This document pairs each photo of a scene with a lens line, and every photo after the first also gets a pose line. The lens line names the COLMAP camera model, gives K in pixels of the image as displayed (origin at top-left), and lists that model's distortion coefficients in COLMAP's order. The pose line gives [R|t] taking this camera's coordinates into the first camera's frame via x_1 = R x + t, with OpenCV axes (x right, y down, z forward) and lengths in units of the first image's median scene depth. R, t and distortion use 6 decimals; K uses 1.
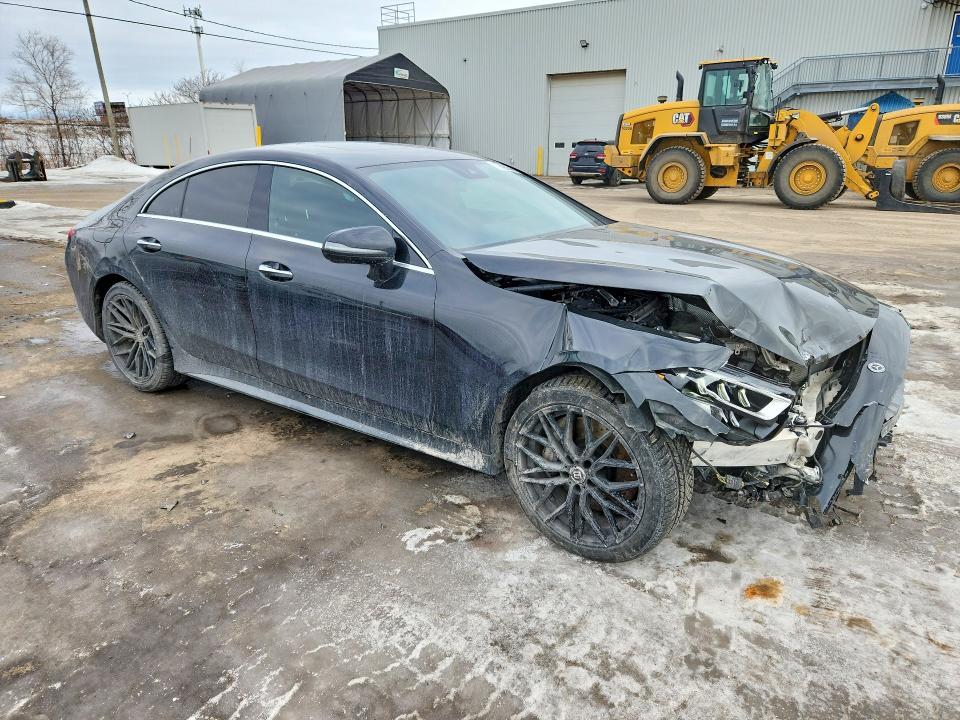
lens RADIAL K [[654.6, 0, 480.0], [0, 654.6, 360.0], [0, 0, 1]] dist [0.056896, -0.049495]
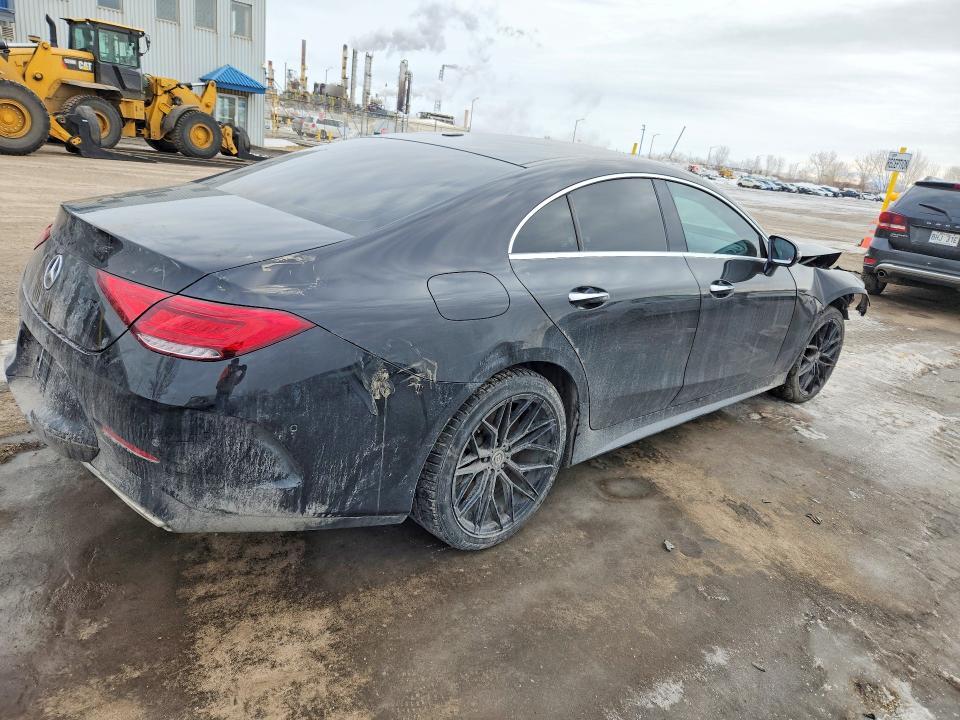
lens RADIAL K [[654.6, 0, 480.0], [0, 654.6, 360.0], [0, 0, 1]] dist [0.056896, -0.049495]
pose [[0.187344, -0.281985, 0.940950, -1.339212], [0.186336, 0.950719, 0.247813, -0.342246], [-0.964459, 0.128907, 0.230656, 1.113134]]
